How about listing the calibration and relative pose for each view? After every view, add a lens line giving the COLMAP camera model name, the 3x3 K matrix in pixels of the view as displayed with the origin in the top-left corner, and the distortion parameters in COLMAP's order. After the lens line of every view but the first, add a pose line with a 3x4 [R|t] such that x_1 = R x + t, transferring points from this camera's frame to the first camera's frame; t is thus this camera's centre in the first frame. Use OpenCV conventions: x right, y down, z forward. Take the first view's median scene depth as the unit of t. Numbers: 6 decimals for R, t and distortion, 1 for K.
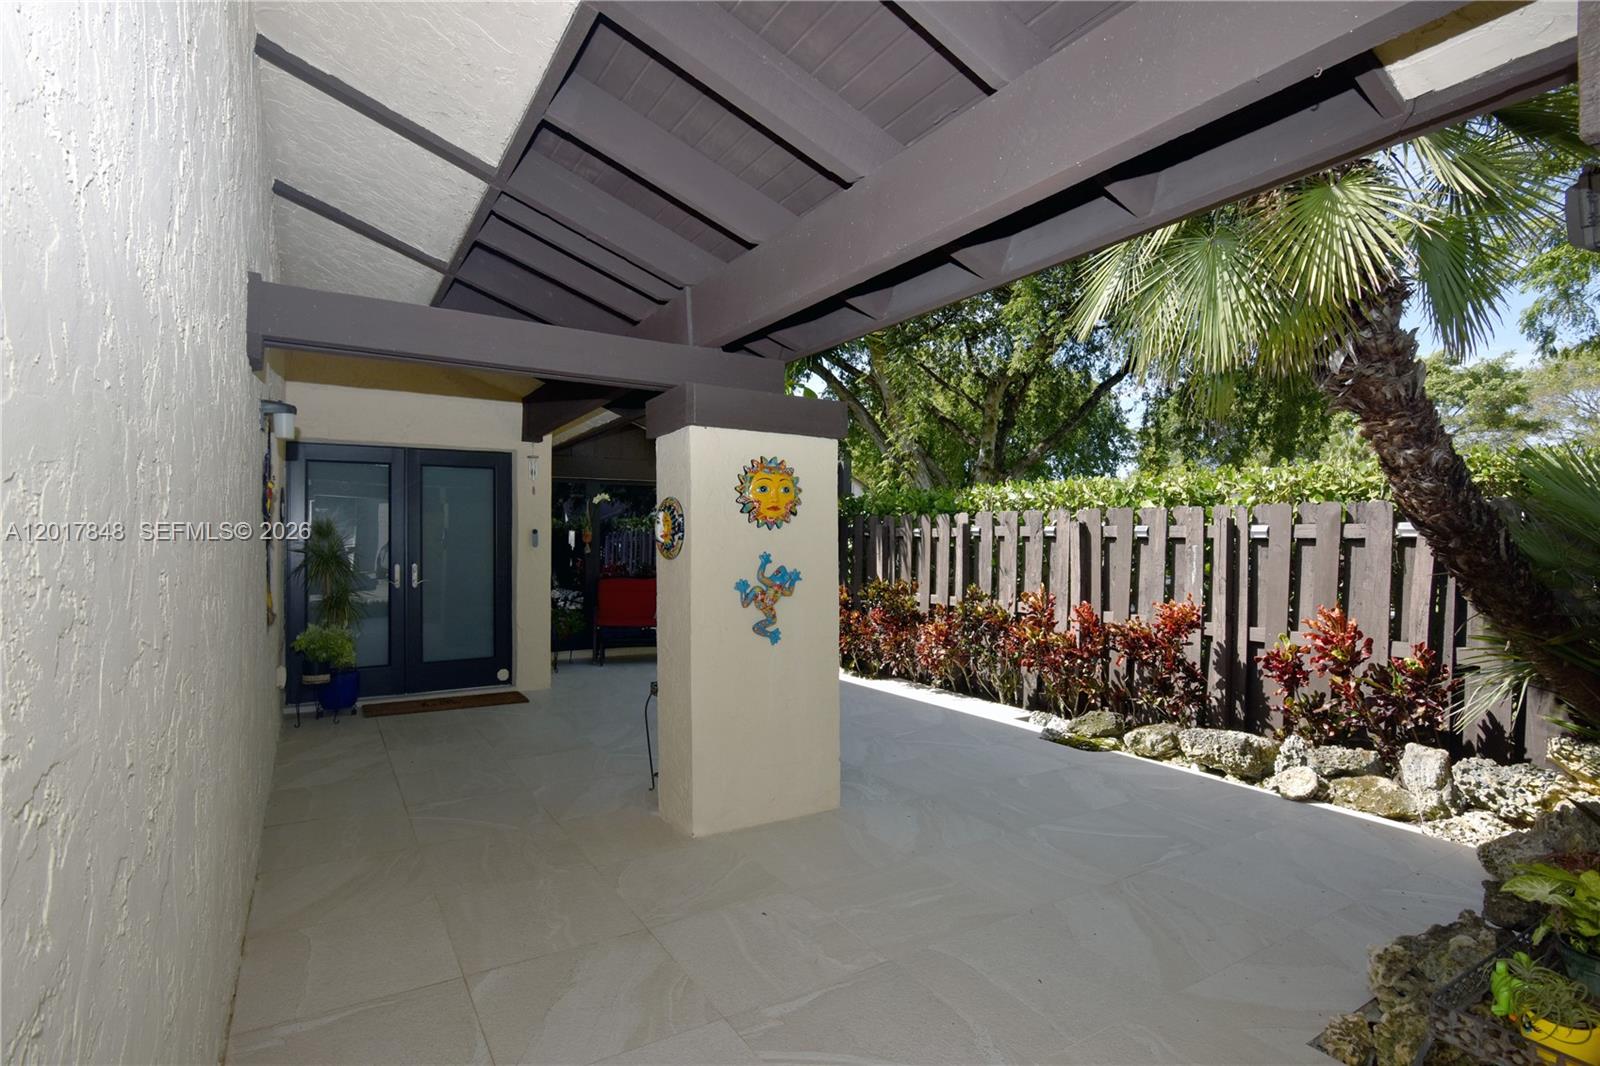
lens RADIAL K [[791.9, 0, 797.9], [0, 791.9, 543.9], [0, 0, 1]] dist [-0.012255, 0.000050]
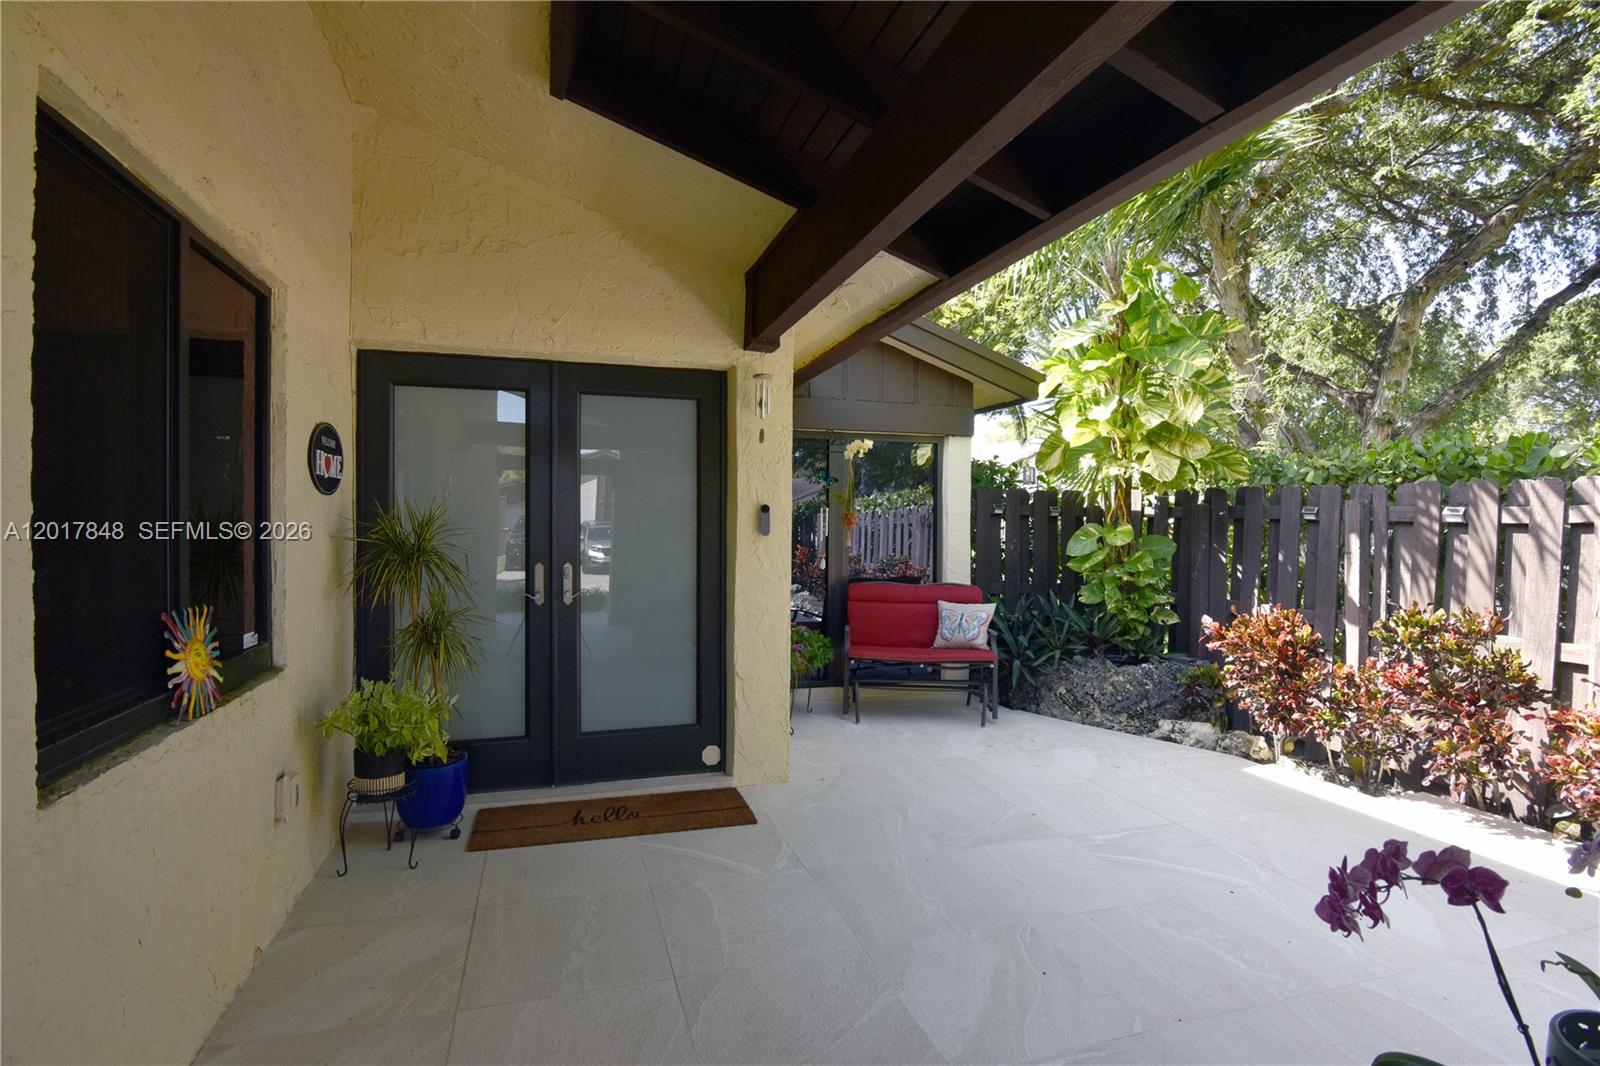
lens RADIAL K [[791.9, 0, 797.9], [0, 791.9, 543.9], [0, 0, 1]] dist [-0.012255, 0.000050]
pose [[0.968699, 0.013867, -0.247852, -0.170099], [-0.008095, 0.999672, 0.024292, -0.004133], [0.248108, -0.021526, 0.968493, 0.457779]]
